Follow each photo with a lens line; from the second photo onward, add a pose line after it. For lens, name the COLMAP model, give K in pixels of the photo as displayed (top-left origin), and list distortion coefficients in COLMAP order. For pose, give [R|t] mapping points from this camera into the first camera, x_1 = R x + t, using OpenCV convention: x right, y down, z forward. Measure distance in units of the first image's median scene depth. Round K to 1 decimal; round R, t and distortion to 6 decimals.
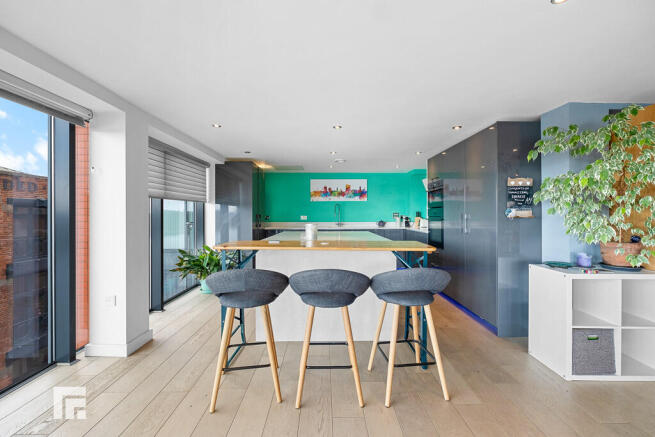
lens RADIAL K [[277.6, 0, 331.9], [0, 277.6, 213.1], [0, 0, 1]] dist [-0.007437, 0.001578]
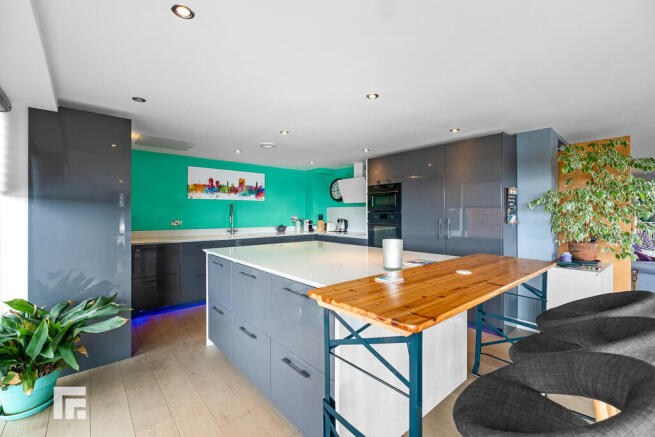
lens RADIAL K [[277.6, 0, 329.4], [0, 277.6, 215.5], [0, 0, 1]] dist [-0.007437, 0.001578]
pose [[0.766791, -0.000204, 0.641897, -0.248558], [-0.005288, 0.999964, 0.006635, -0.007943], [-0.641875, -0.008482, 0.766763, 0.268450]]
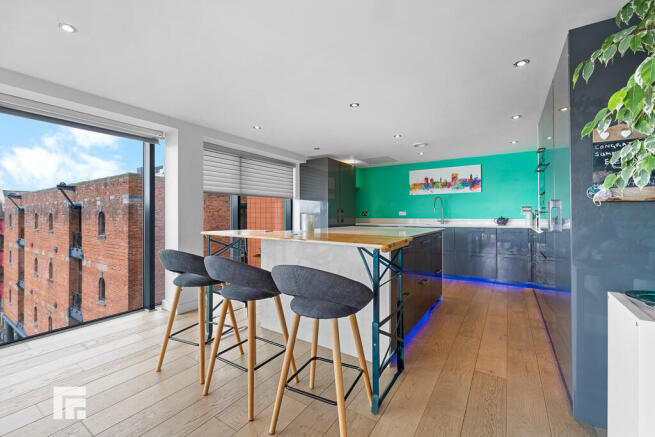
lens RADIAL K [[277.6, 0, 331.3], [0, 277.6, 213.3], [0, 0, 1]] dist [-0.007437, 0.001578]
pose [[0.826033, -0.004110, -0.563607, 0.221304], [0.004502, 0.999990, -0.000693, 0.015067], [0.563604, -0.001965, 0.826043, 0.119274]]
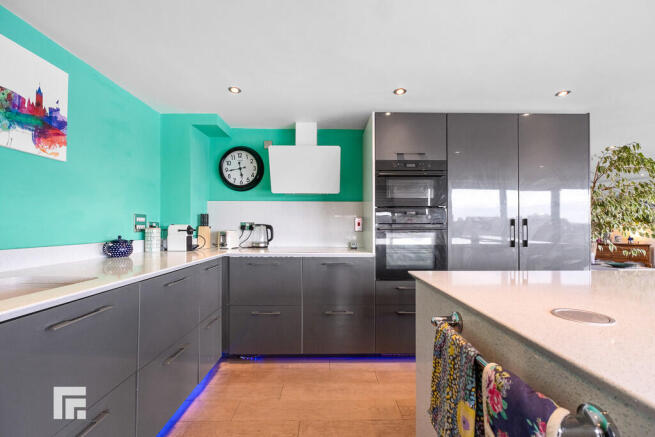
lens RADIAL K [[277.6, 0, 328.3], [0, 277.6, 222.8], [0, 0, 1]] dist [-0.007437, 0.001578]
pose [[0.020065, 0.014637, 0.999692, -0.115409], [-0.005602, 0.999879, -0.014527, 0.013315], [-0.999783, -0.005309, 0.020145, 0.774523]]
